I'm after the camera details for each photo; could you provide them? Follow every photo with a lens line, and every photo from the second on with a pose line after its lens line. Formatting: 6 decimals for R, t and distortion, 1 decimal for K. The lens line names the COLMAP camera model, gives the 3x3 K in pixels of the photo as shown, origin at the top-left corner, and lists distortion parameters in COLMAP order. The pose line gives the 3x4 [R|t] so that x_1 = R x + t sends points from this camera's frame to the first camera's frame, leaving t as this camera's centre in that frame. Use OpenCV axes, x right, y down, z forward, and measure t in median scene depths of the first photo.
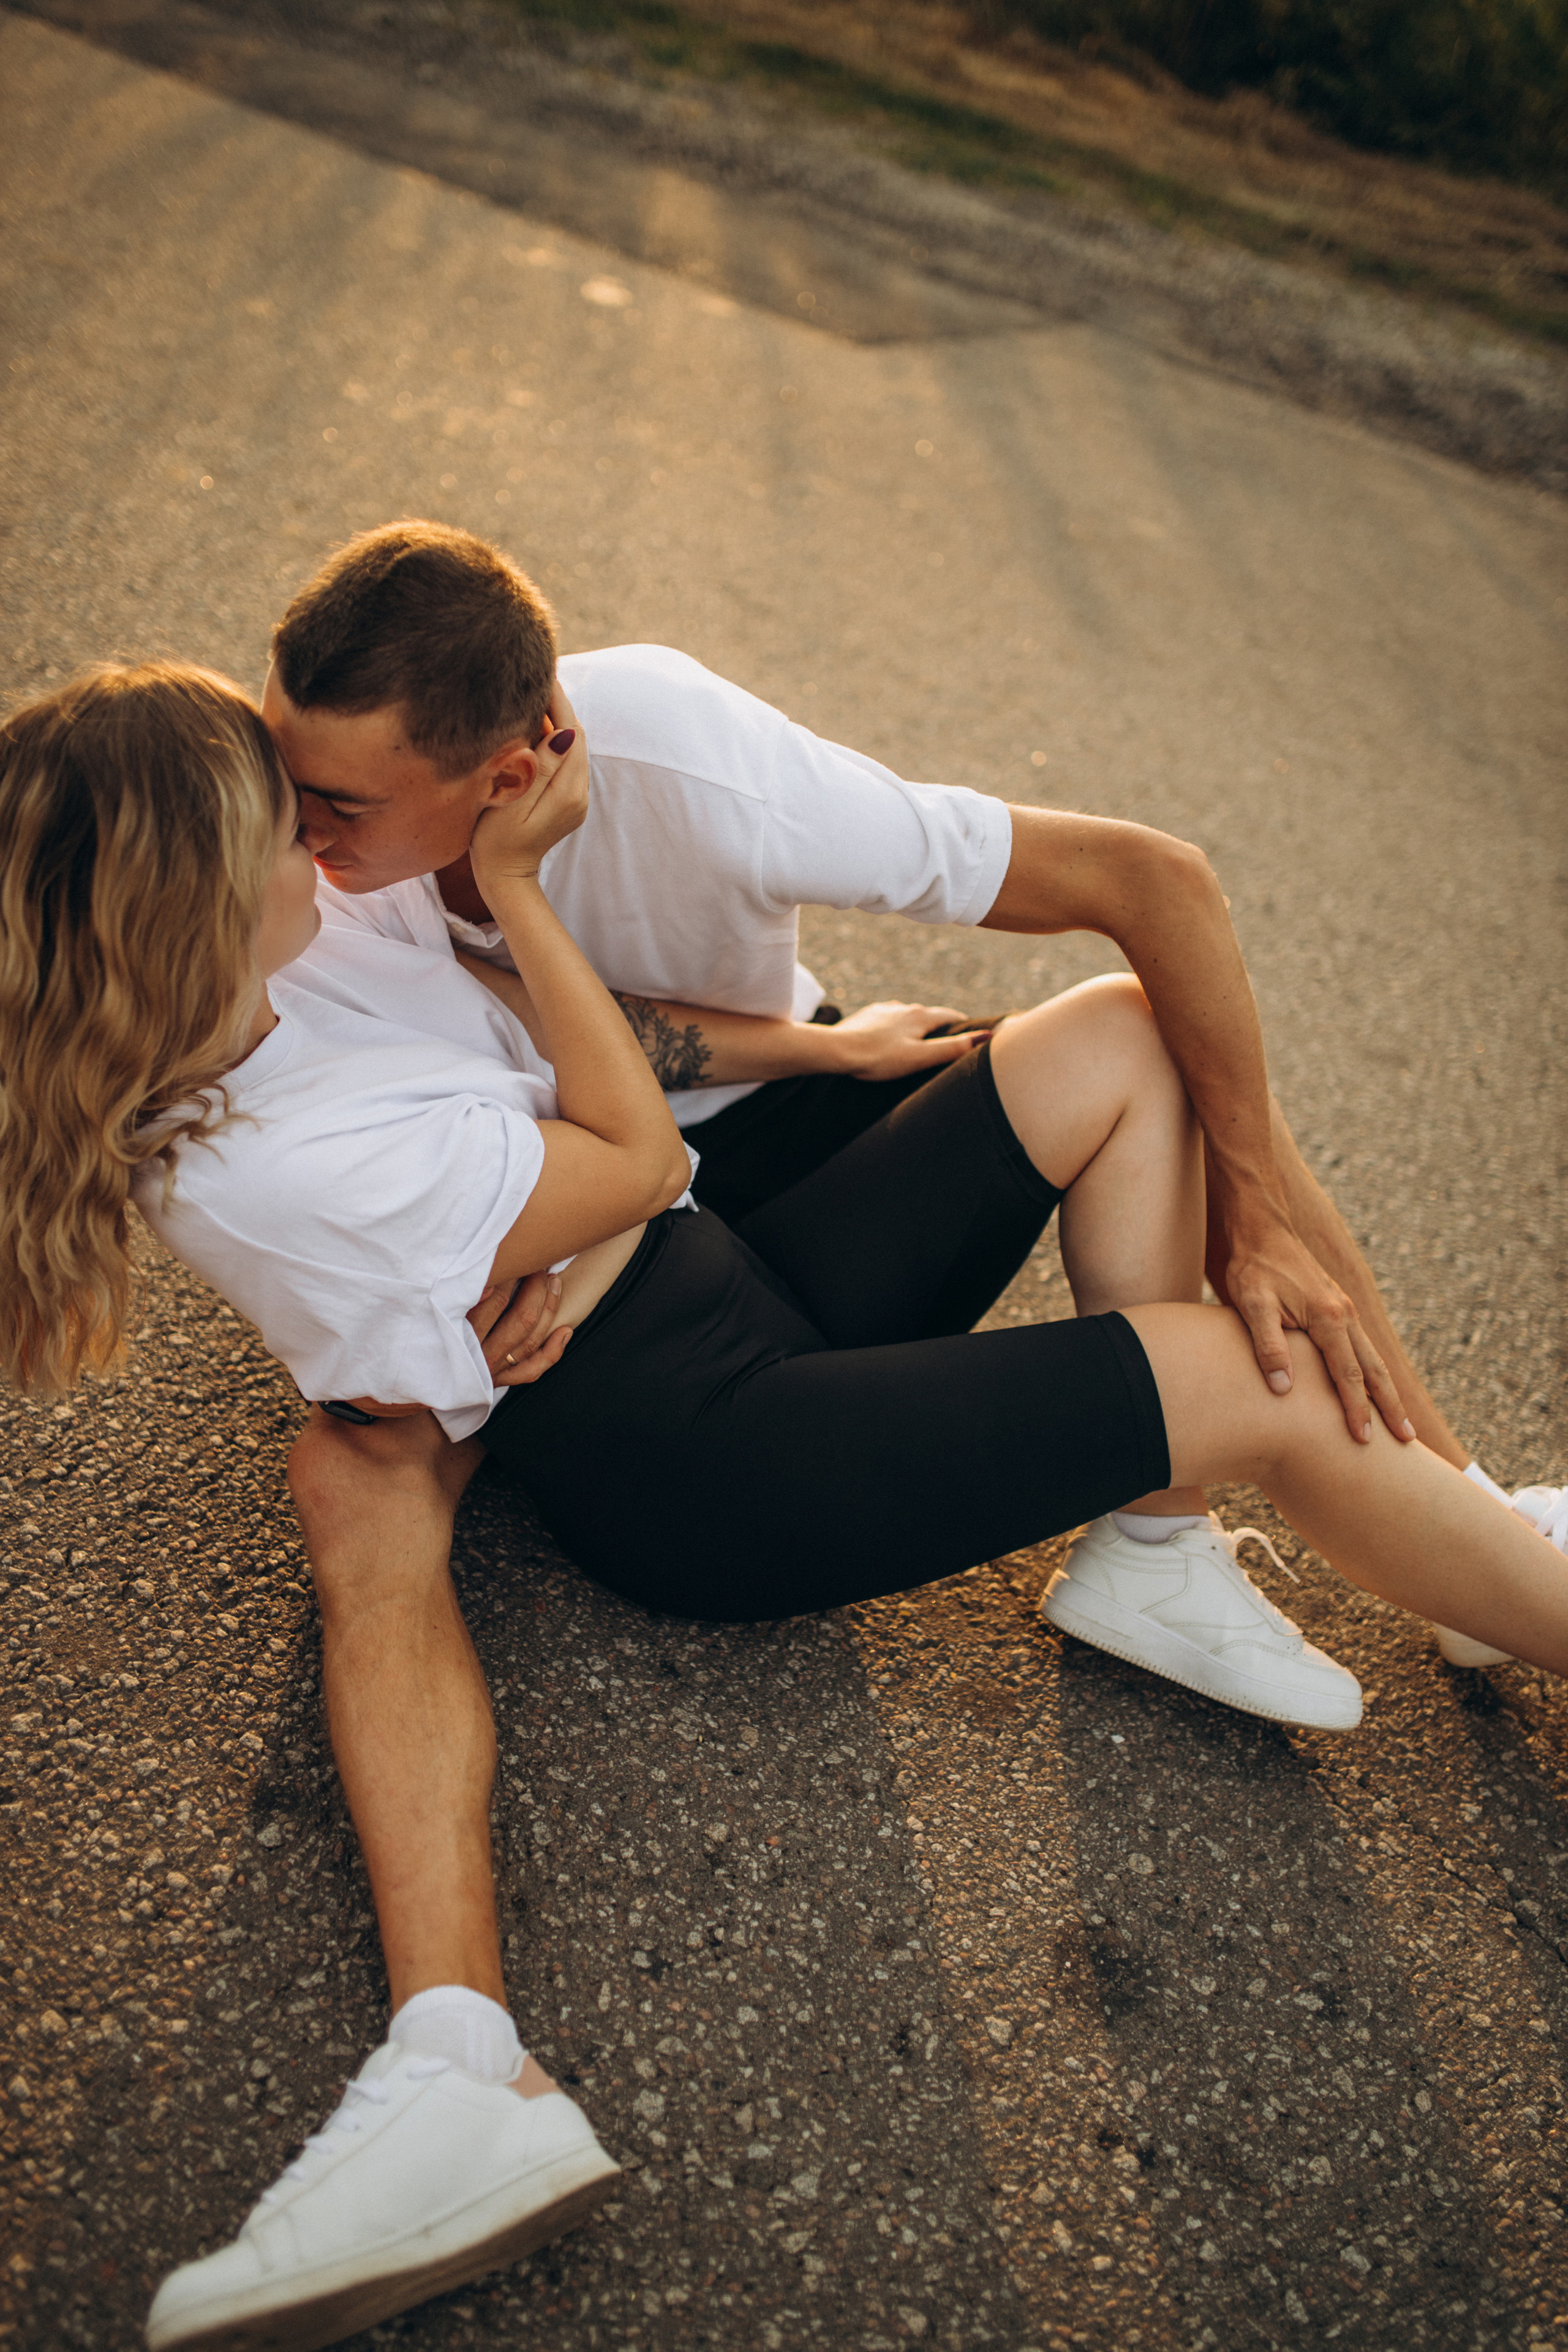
lens RADIAL K [[2256.5, 0, 786.5], [0, 2256.5, 1191.3], [0, 0, 1]] dist [-0.073182, 0.164761]
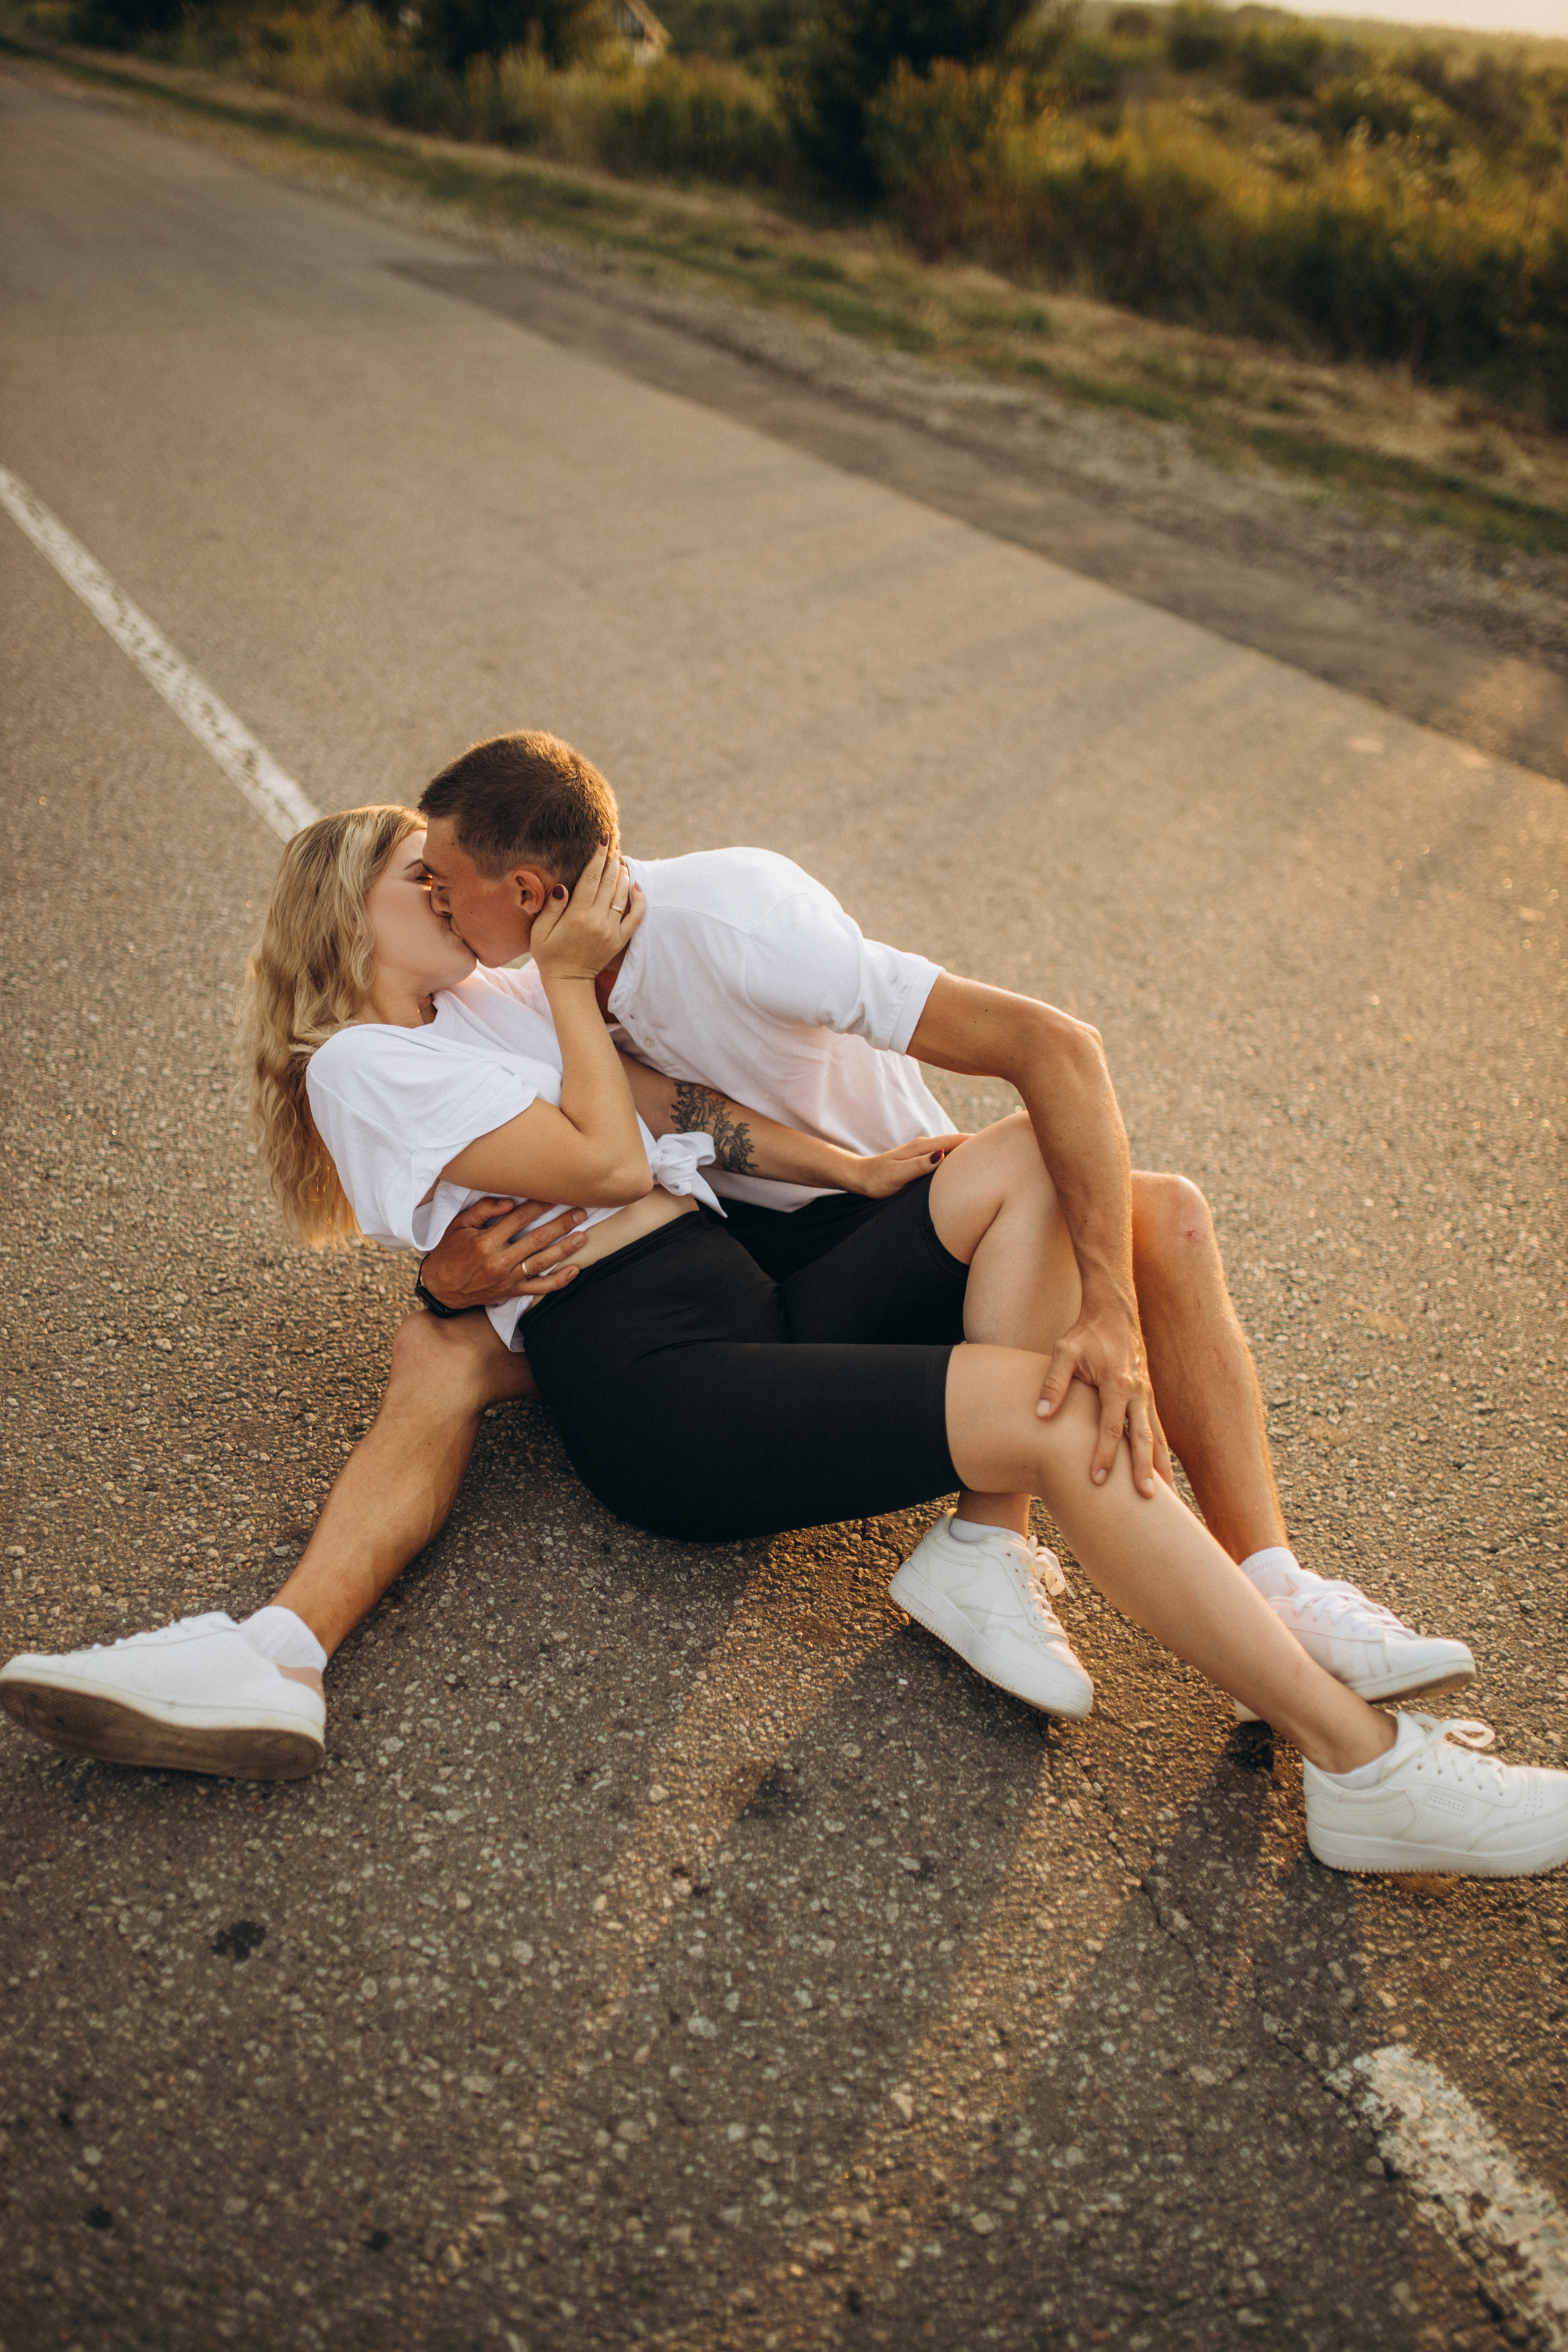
lens RADIAL K [[2267.9, 0, 782.0], [0, 2267.9, 1180.8], [0, 0, 1]] dist [-0.047374, 0.129036]
pose [[0.873272, 0.114803, -0.473516, 0.719073], [-0.217403, 0.961547, -0.167817, 0.219971], [0.436042, 0.249493, 0.864651, -0.218722]]
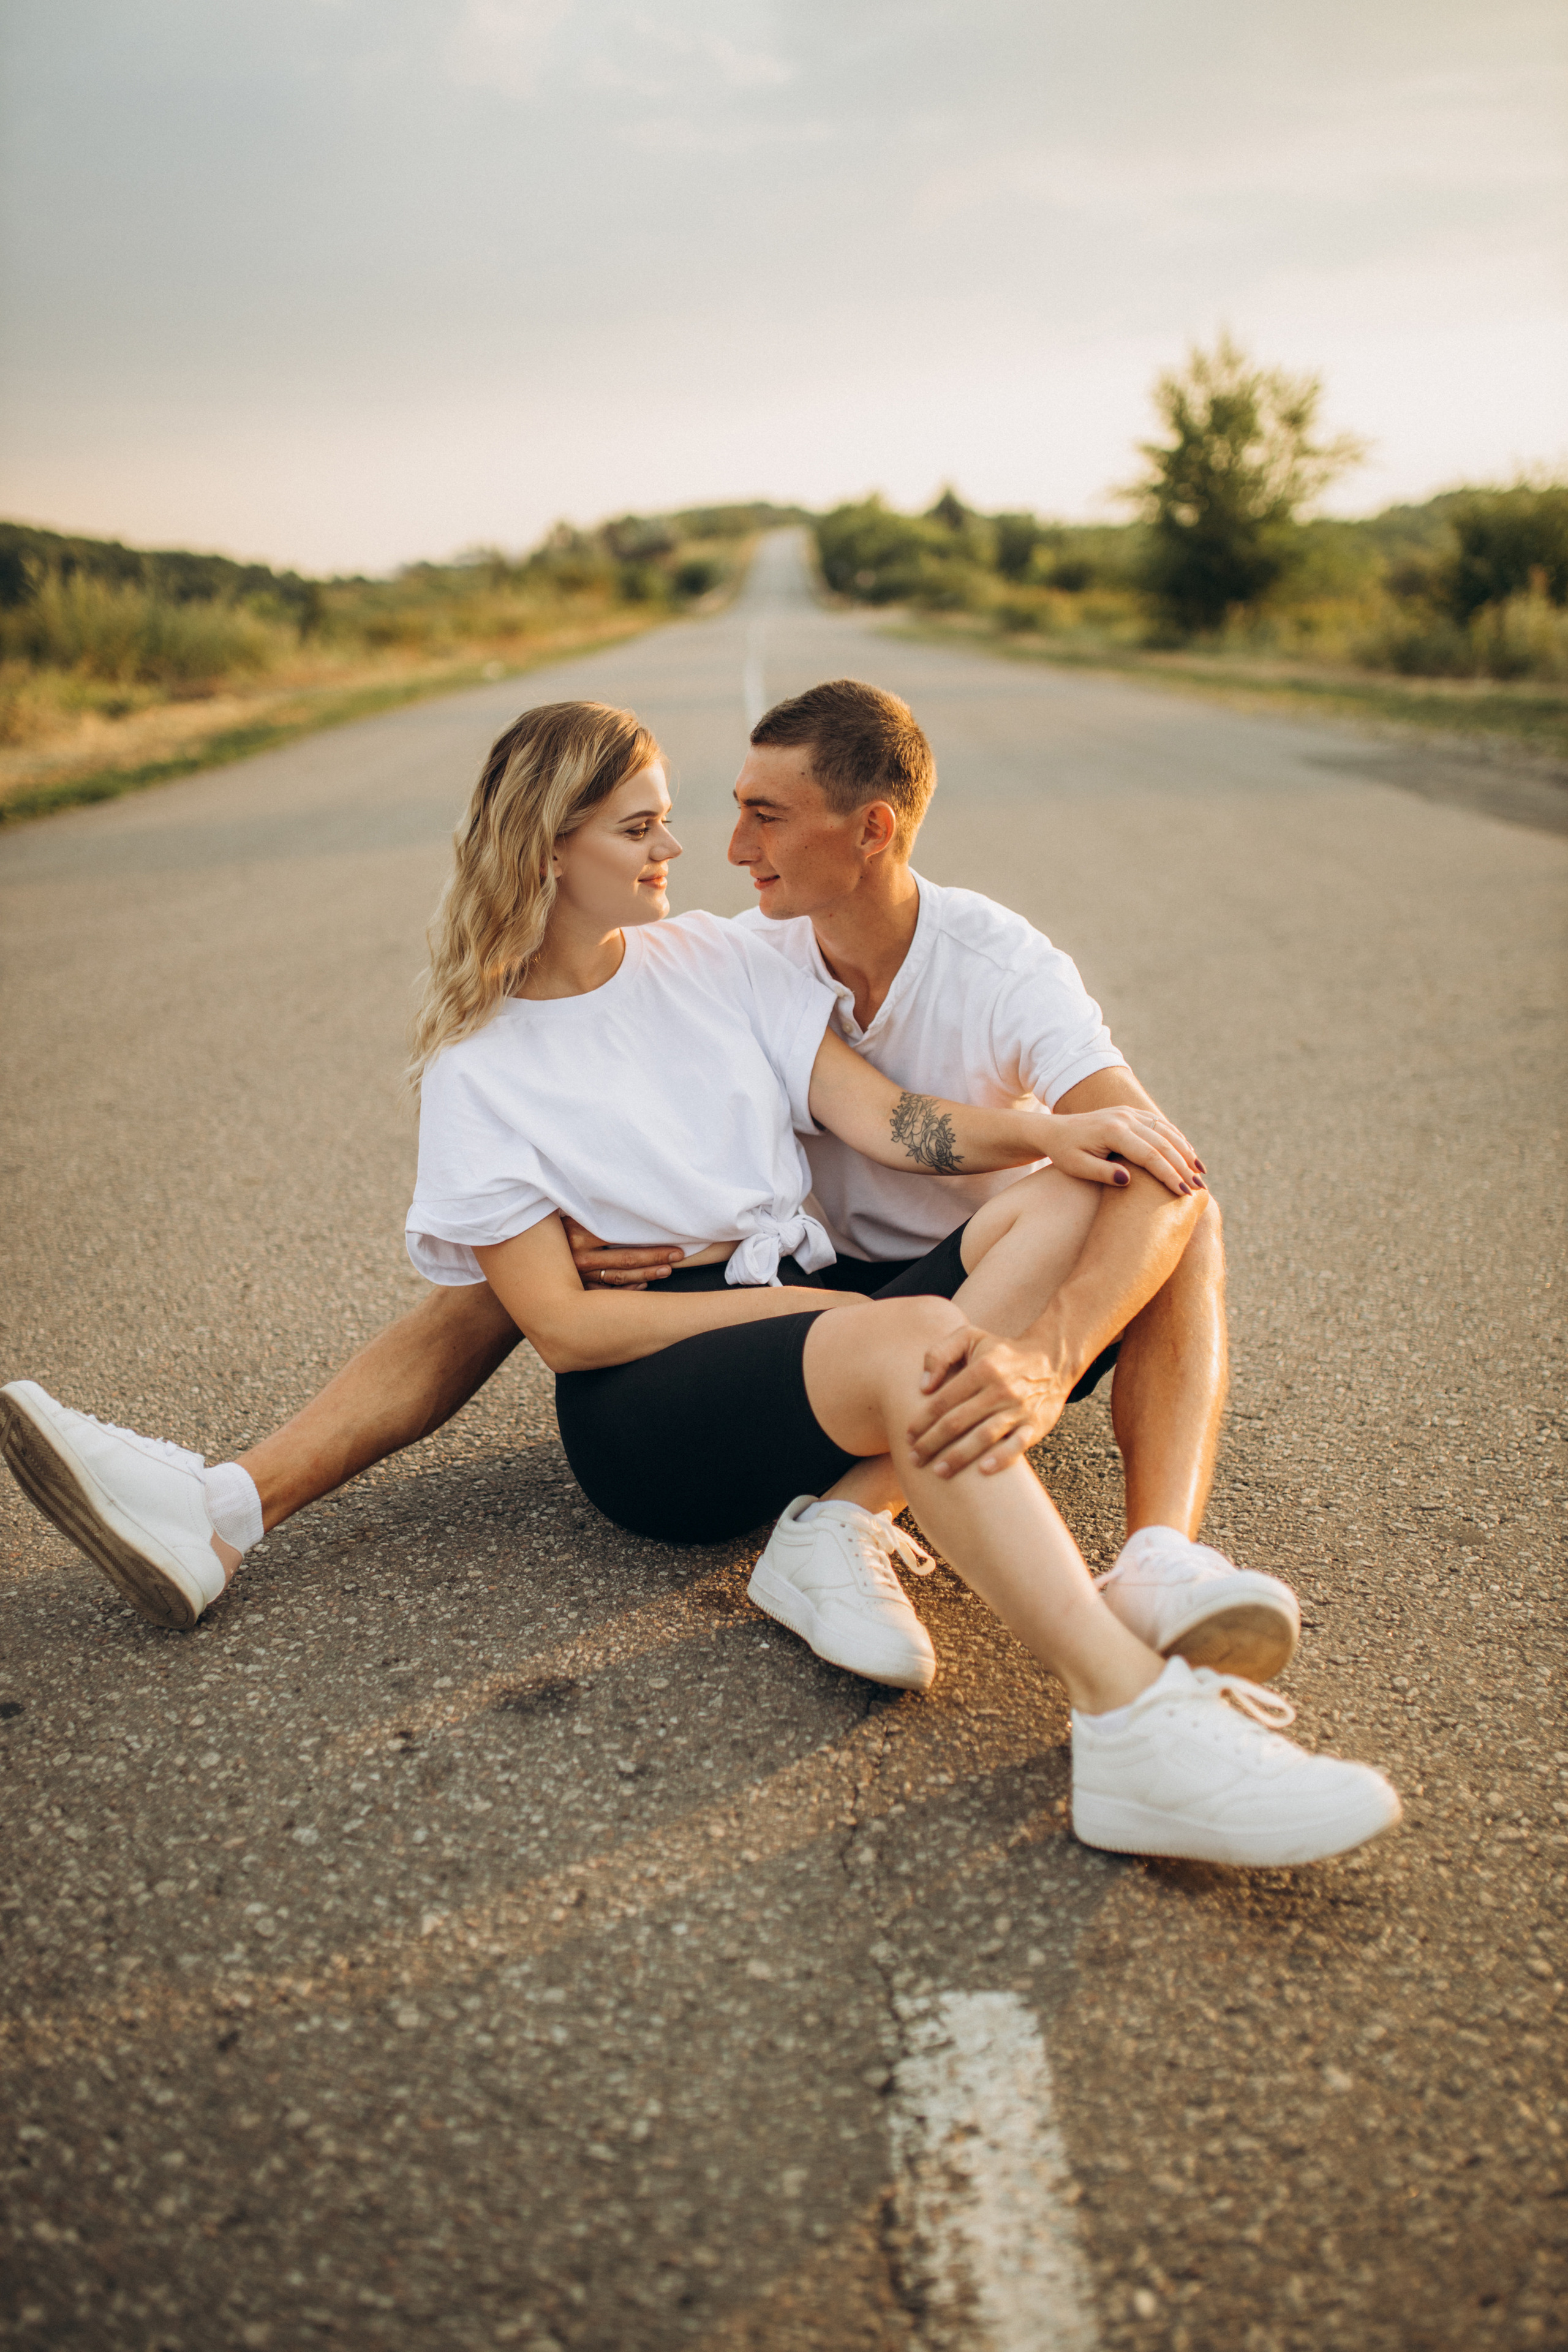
lens RADIAL K [[2275.9, 0, 794.0], [0, 2275.9, 1178.8], [0, 0, 1]] dist [-0.060869, 0.137601]
pose [[0.554851, -0.012726, -0.831852, 1.255331], [-0.369416, 0.892135, -0.260052, 0.359921], [0.745434, 0.451589, 0.490301, 0.342066]]
